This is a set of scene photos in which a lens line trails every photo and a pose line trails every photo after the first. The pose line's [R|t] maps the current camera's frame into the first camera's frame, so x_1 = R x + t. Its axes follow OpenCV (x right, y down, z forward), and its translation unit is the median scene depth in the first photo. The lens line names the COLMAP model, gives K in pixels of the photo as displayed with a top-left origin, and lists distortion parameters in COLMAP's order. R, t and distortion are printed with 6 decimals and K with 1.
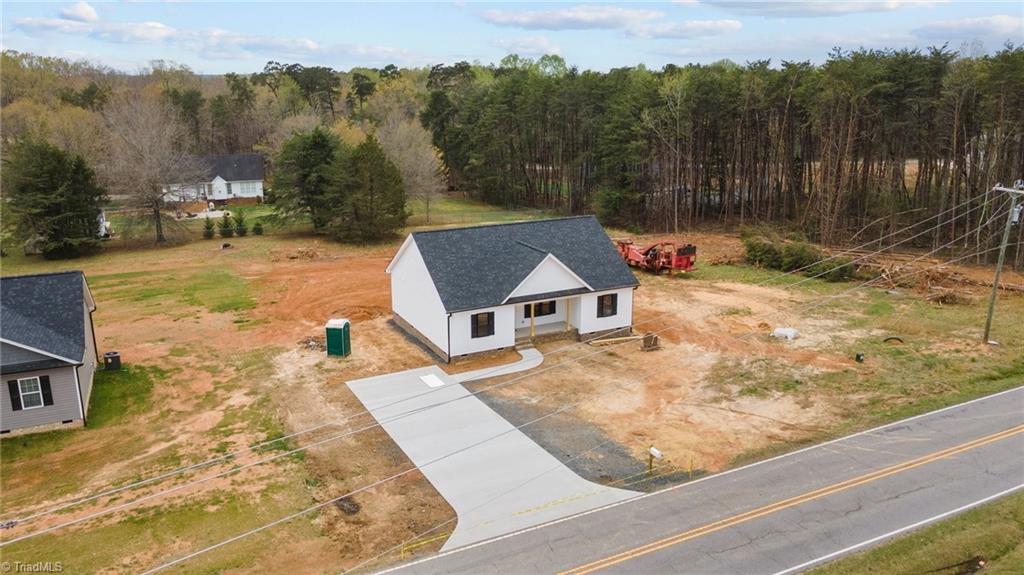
lens RADIAL K [[746.2, 0, 504.2], [0, 746.2, 269.6], [0, 0, 1]] dist [0.034271, 0.006898]
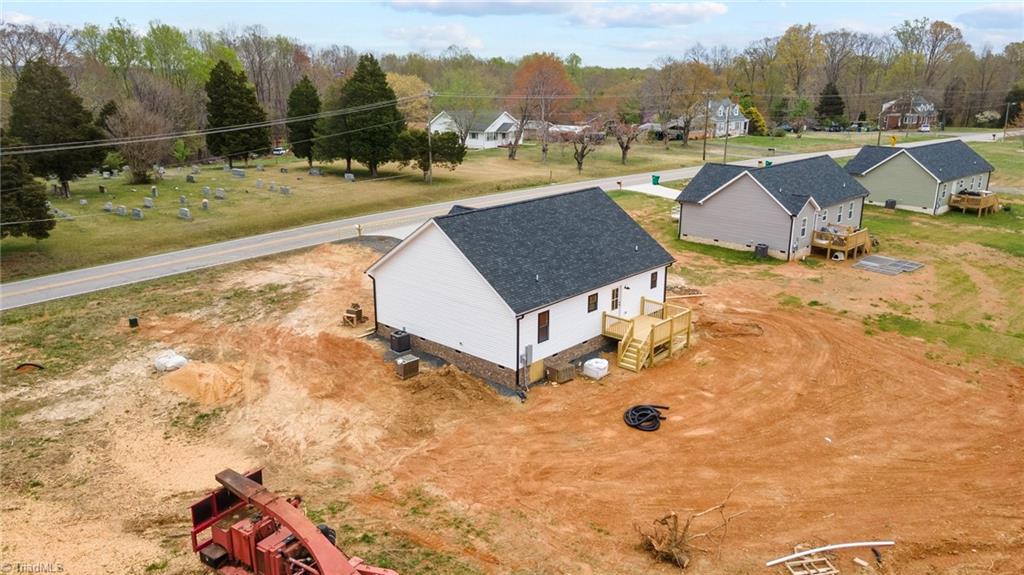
lens RADIAL K [[746.2, 0, 504.2], [0, 746.2, 269.6], [0, 0, 1]] dist [0.034271, 0.006898]
pose [[-0.937867, 0.091284, -0.334773, 0.341432], [-0.082513, 0.878433, 0.470688, -0.420082], [0.337042, 0.469066, -0.816321, 1.873989]]
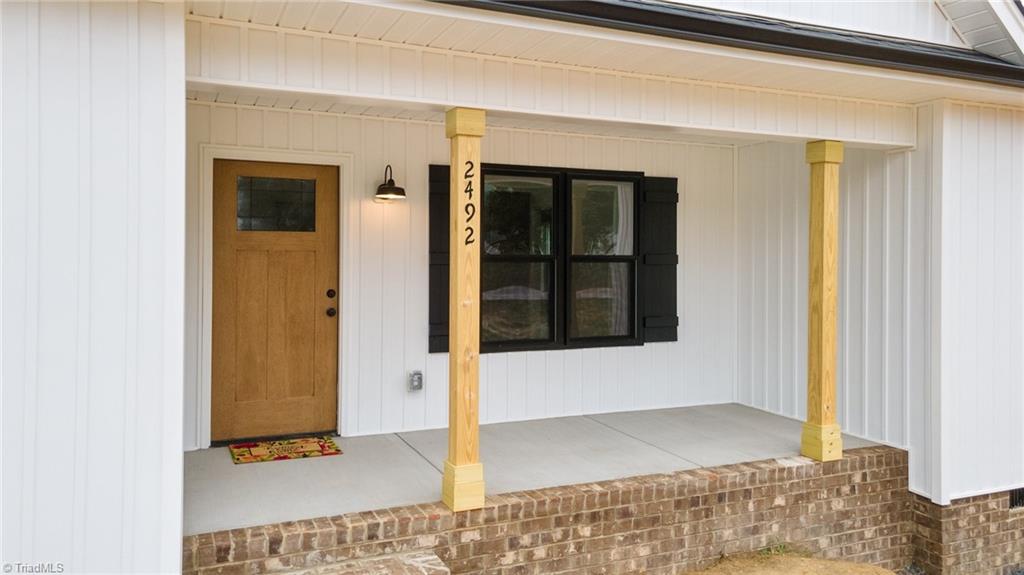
lens RADIAL K [[752.3, 0, 505.9], [0, 752.3, 261.2], [0, 0, 1]] dist [0.035463, 0.002460]
pose [[0.999096, 0.006474, -0.042010, 0.047393], [-0.015880, 0.973625, -0.227601, 0.083575], [0.039428, 0.228063, 0.972848, 0.937784]]
